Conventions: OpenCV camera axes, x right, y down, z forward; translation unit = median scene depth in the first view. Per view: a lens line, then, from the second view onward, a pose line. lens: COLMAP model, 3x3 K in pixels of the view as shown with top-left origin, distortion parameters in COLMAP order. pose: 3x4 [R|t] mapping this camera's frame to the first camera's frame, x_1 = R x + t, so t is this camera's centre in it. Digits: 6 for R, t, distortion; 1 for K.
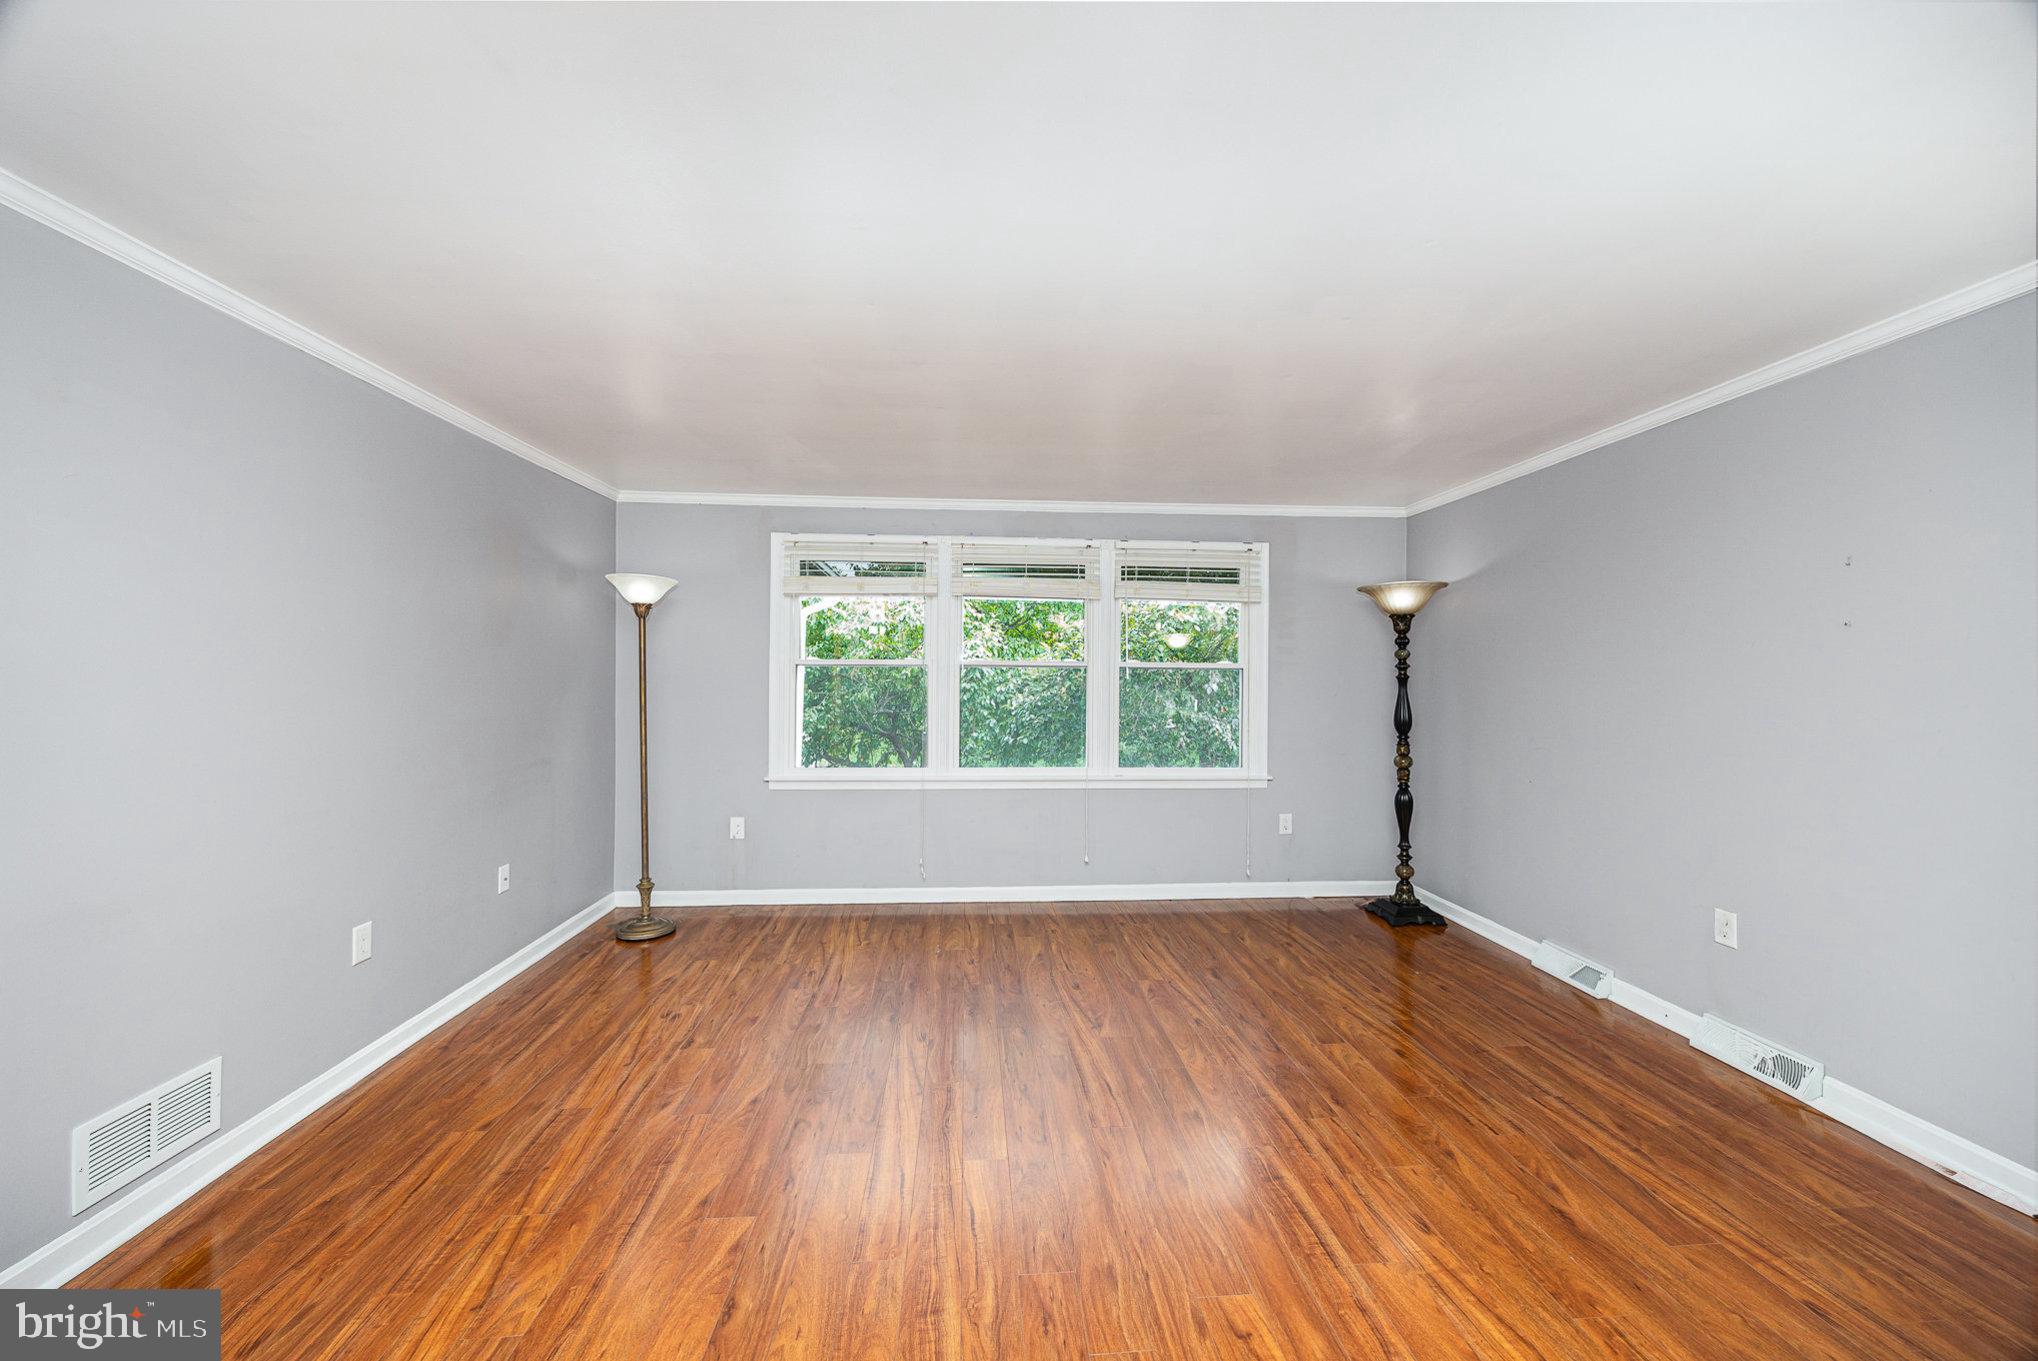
lens RADIAL K [[796.7, 0, 1022.5], [0, 796.7, 681.6], [0, 0, 1]] dist [-0.003149, -0.000433]
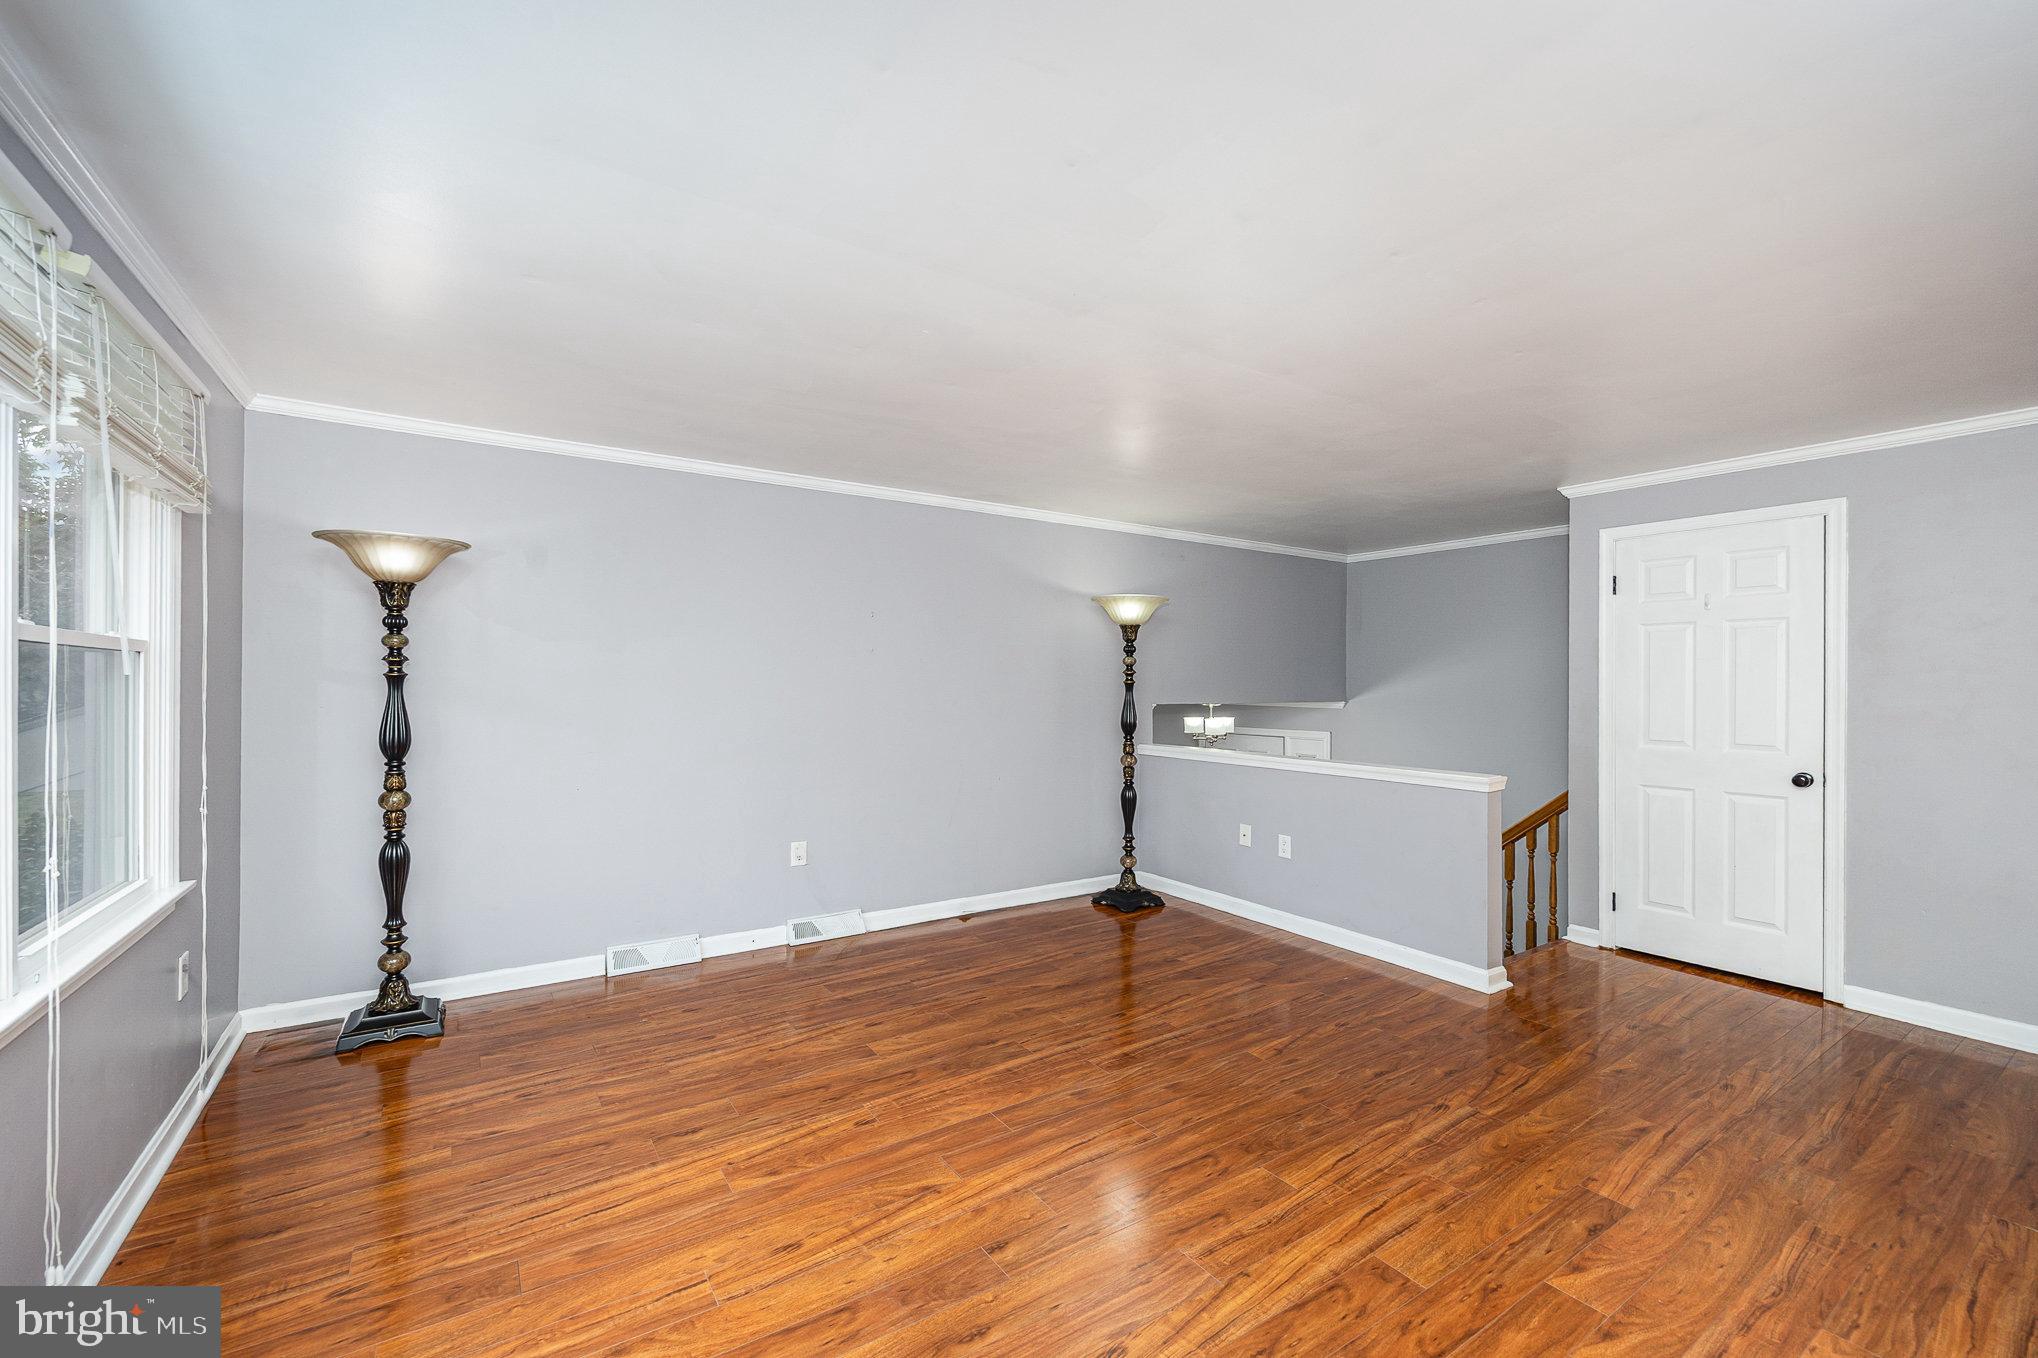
lens RADIAL K [[796.7, 0, 1020.8], [0, 796.7, 682.5], [0, 0, 1]] dist [-0.003149, -0.000433]
pose [[-0.476677, -0.003450, 0.879072, -0.576737], [-0.004372, 0.999989, 0.001554, -0.004043], [-0.879068, -0.003103, -0.476687, 1.340560]]
